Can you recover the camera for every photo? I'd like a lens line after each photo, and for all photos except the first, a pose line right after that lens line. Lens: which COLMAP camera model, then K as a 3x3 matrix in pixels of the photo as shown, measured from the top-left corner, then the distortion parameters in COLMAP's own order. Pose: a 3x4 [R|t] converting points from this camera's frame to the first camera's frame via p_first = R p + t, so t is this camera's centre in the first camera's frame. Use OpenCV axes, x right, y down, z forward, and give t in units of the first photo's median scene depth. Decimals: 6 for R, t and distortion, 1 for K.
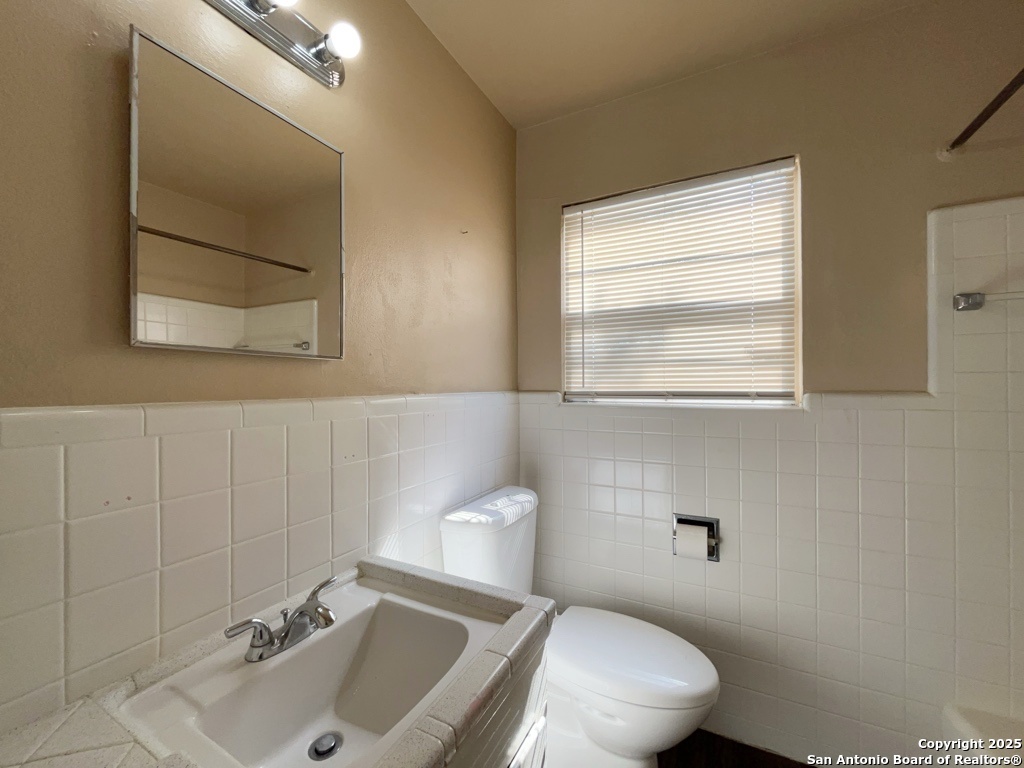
lens RADIAL K [[413.8, 0, 512.6], [0, 413.8, 386.2], [0, 0, 1]] dist [-0.004828, 0.001203]
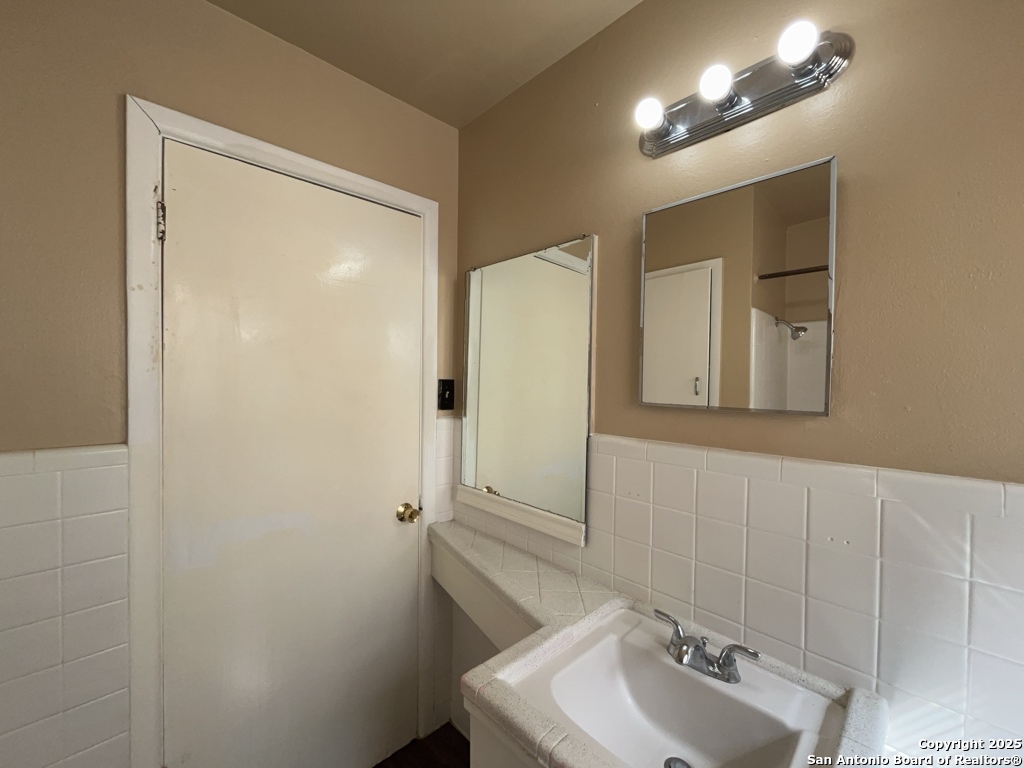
lens RADIAL K [[413.8, 0, 514.8], [0, 413.8, 382.1], [0, 0, 1]] dist [-0.004828, 0.001203]
pose [[-0.309990, 0.007581, -0.950709, 0.675370], [-0.006218, 0.999931, 0.010001, -0.168029], [0.950719, 0.009012, -0.309922, 0.835326]]
